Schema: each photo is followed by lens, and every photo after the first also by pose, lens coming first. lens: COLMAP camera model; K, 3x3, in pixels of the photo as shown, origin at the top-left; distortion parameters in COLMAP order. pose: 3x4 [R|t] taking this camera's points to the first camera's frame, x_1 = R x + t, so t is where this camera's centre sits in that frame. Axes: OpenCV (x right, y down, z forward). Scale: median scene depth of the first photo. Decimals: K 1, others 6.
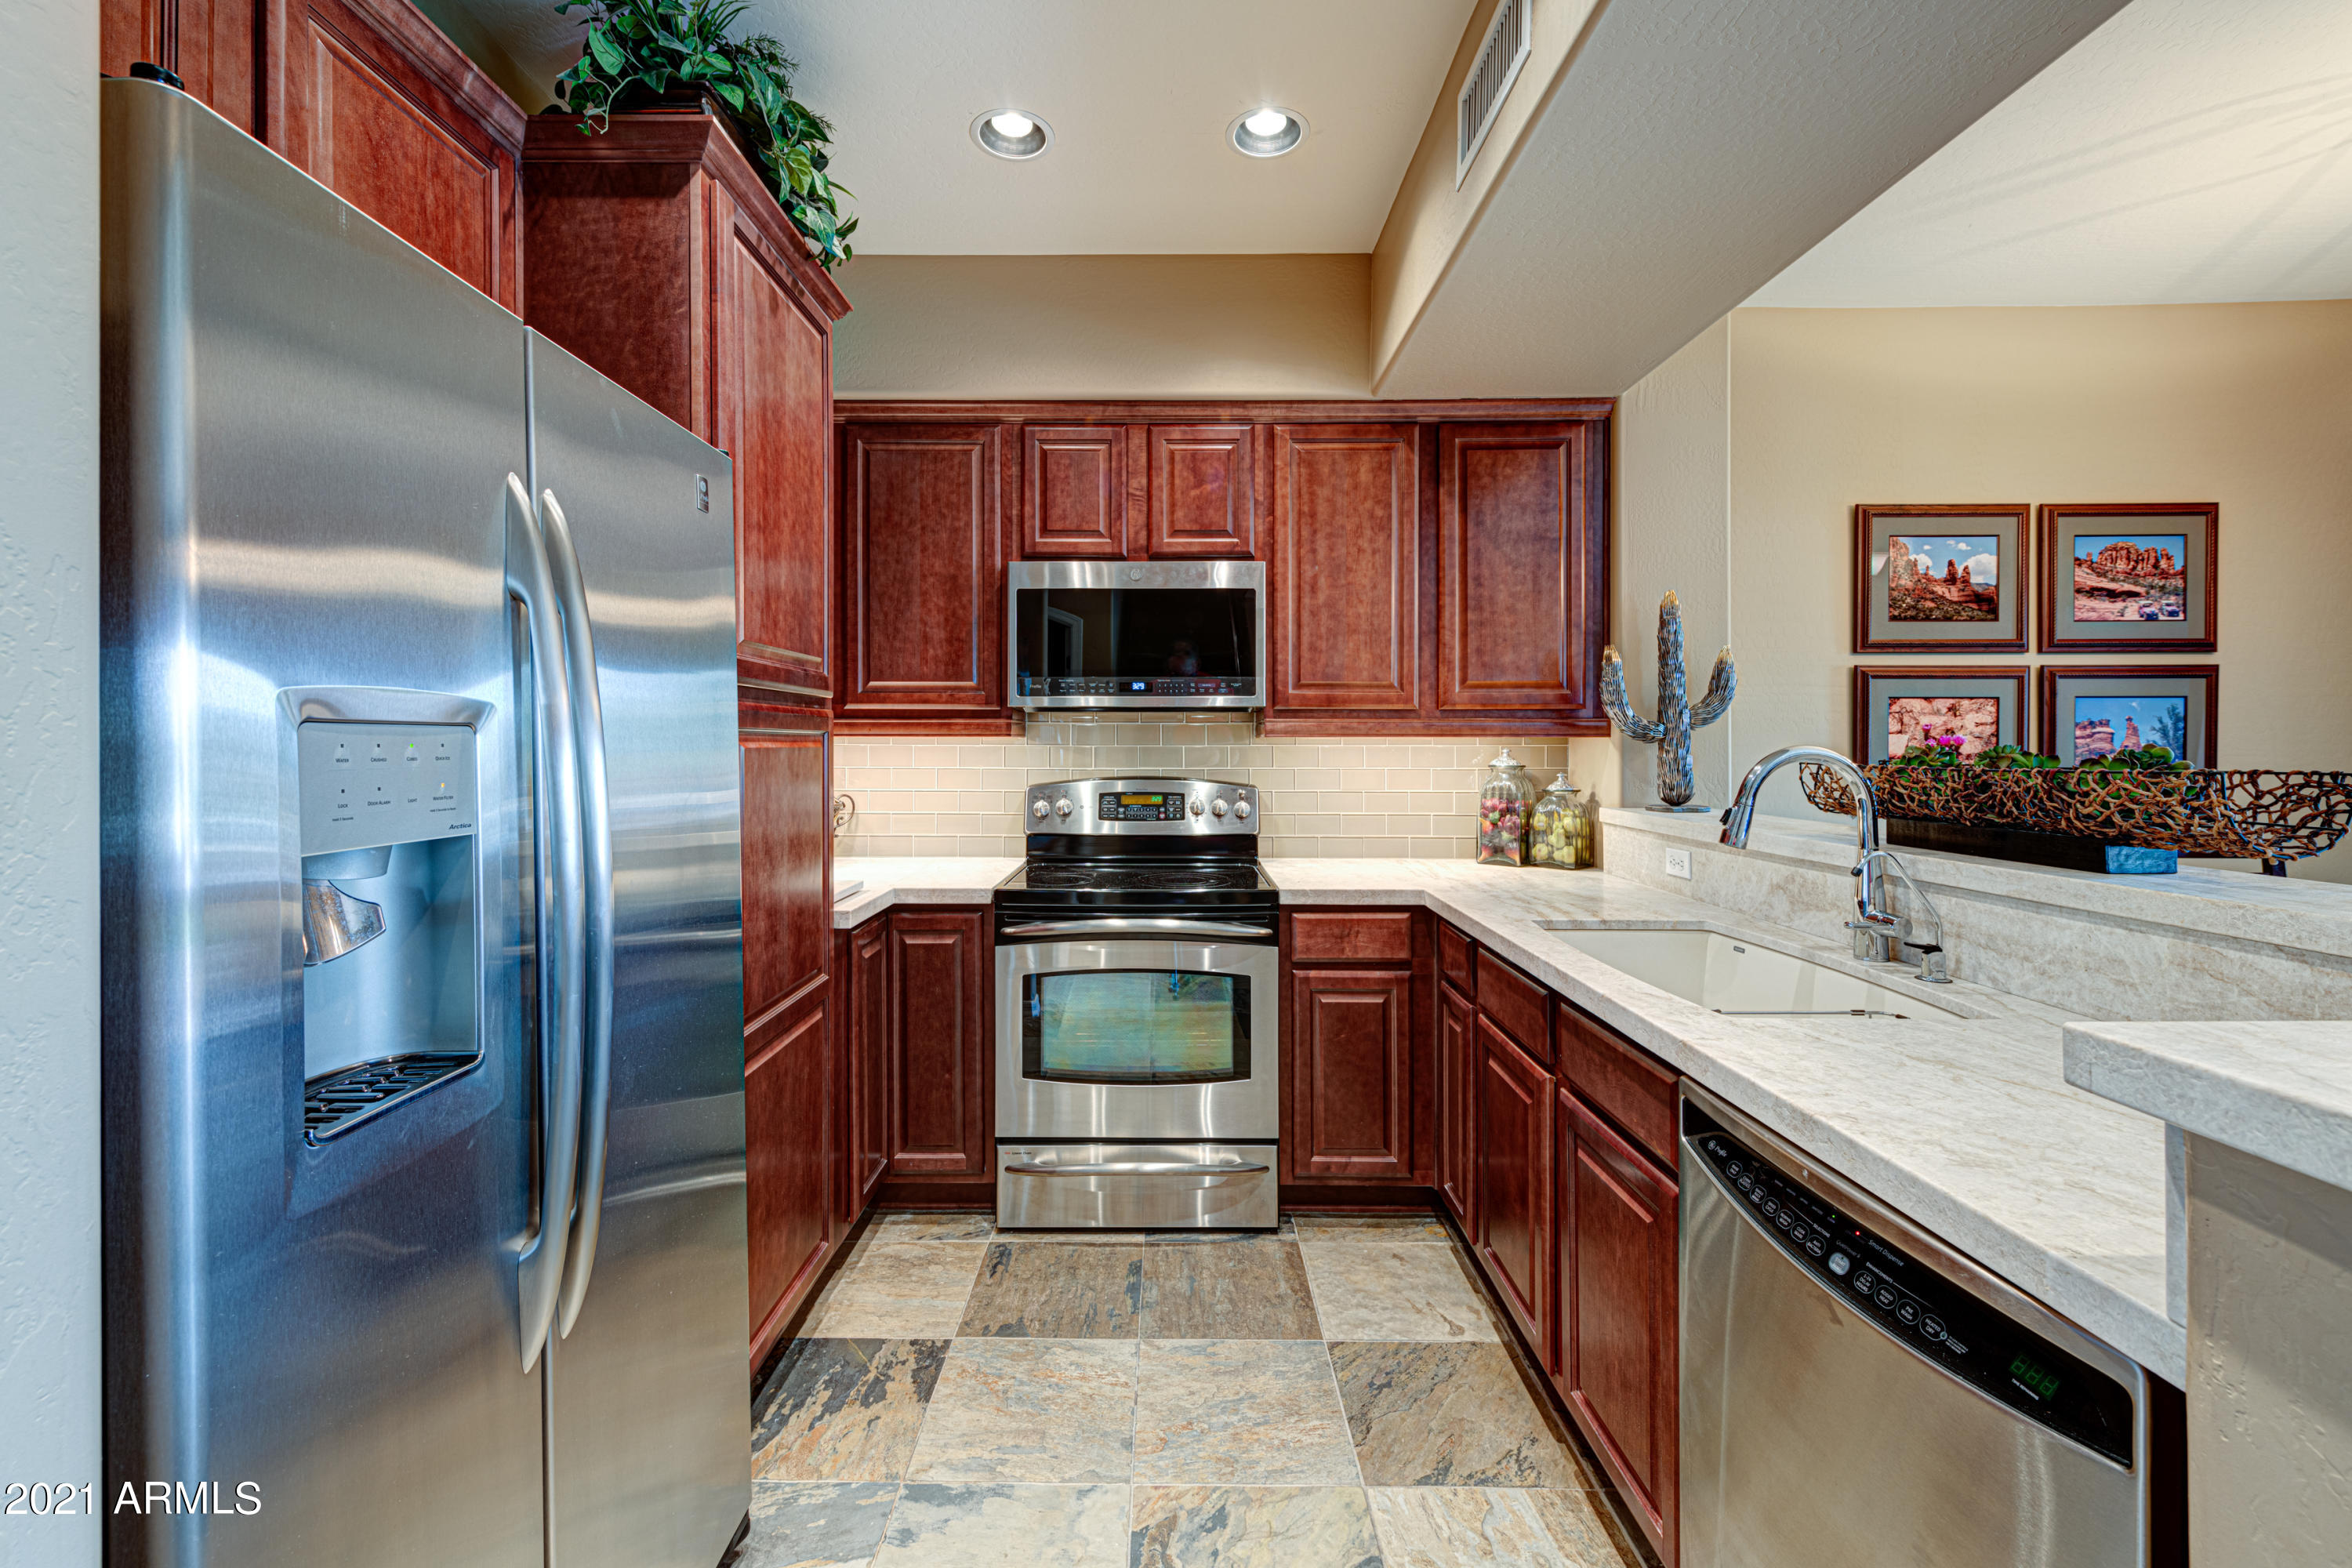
lens RADIAL K [[952.3, 0, 1176.0], [0, 952.3, 784.0], [0, 0, 1]] dist [0.022381, -0.008747]
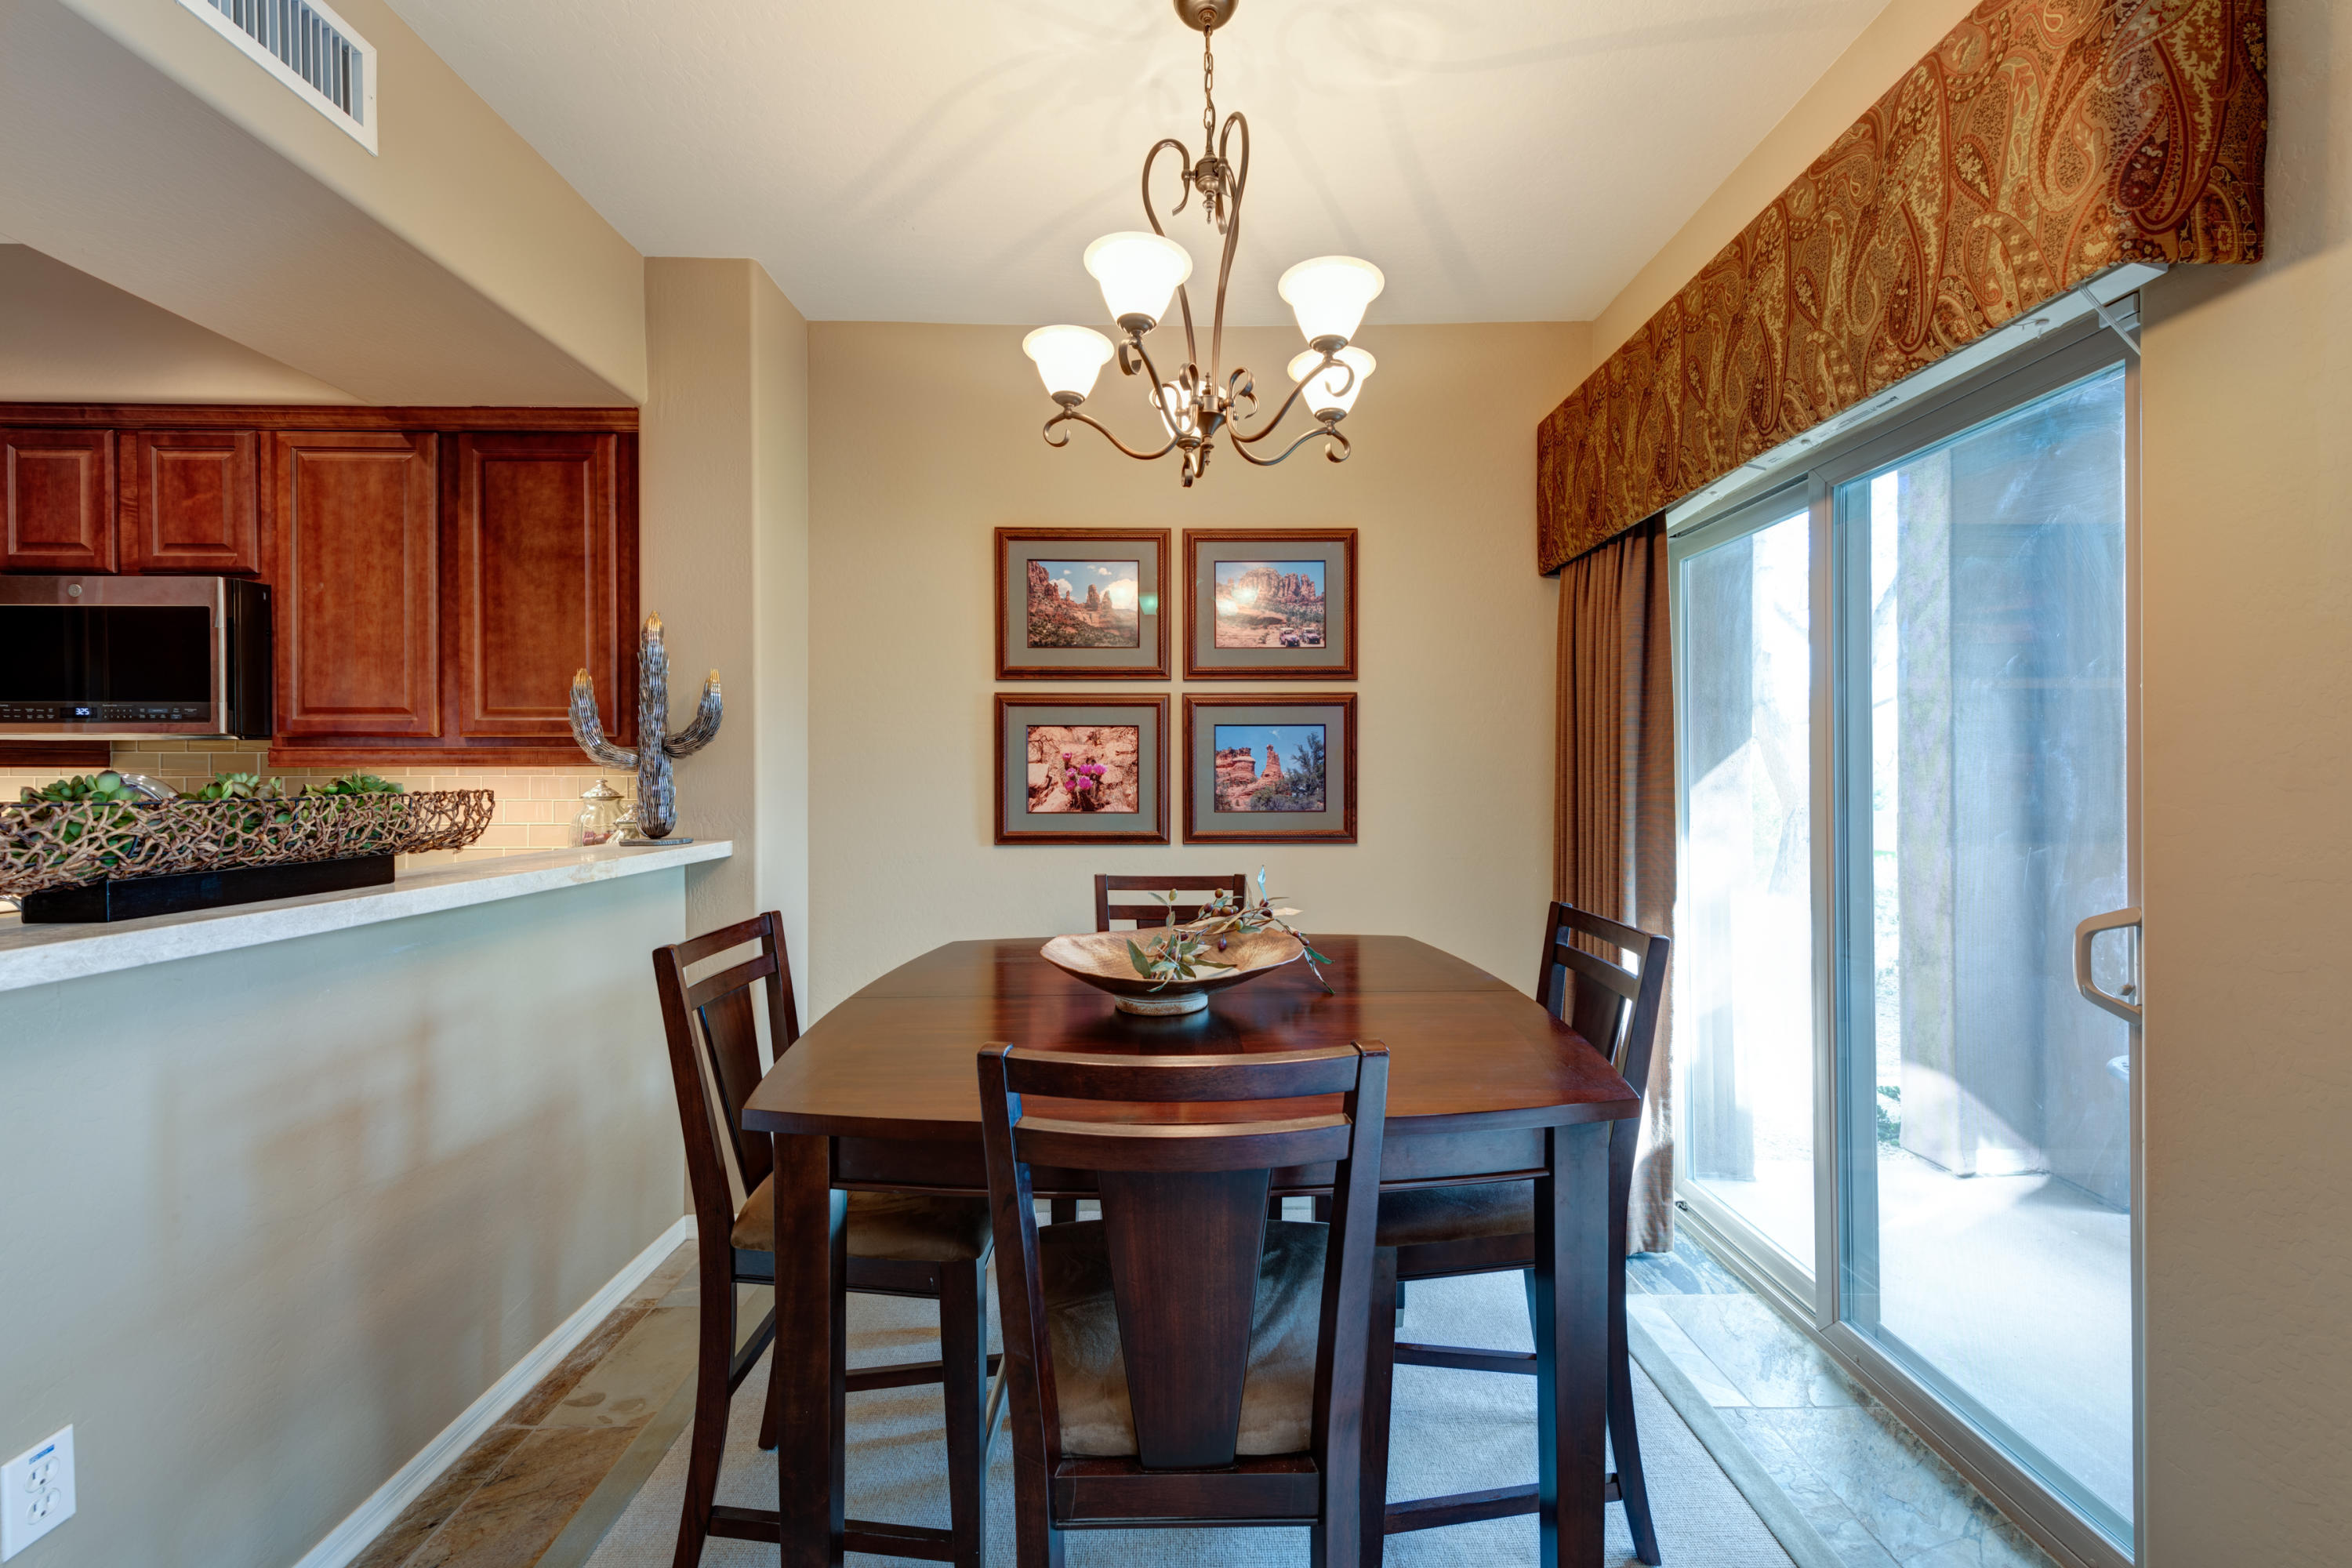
lens RADIAL K [[952.3, 0, 1176.0], [0, 952.3, 784.0], [0, 0, 1]] dist [0.022381, -0.008747]
pose [[0.999391, -0.002835, 0.034773, 0.942264], [0.003815, 0.999596, -0.028153, -0.003884], [-0.034679, 0.028269, 0.998999, 0.041165]]
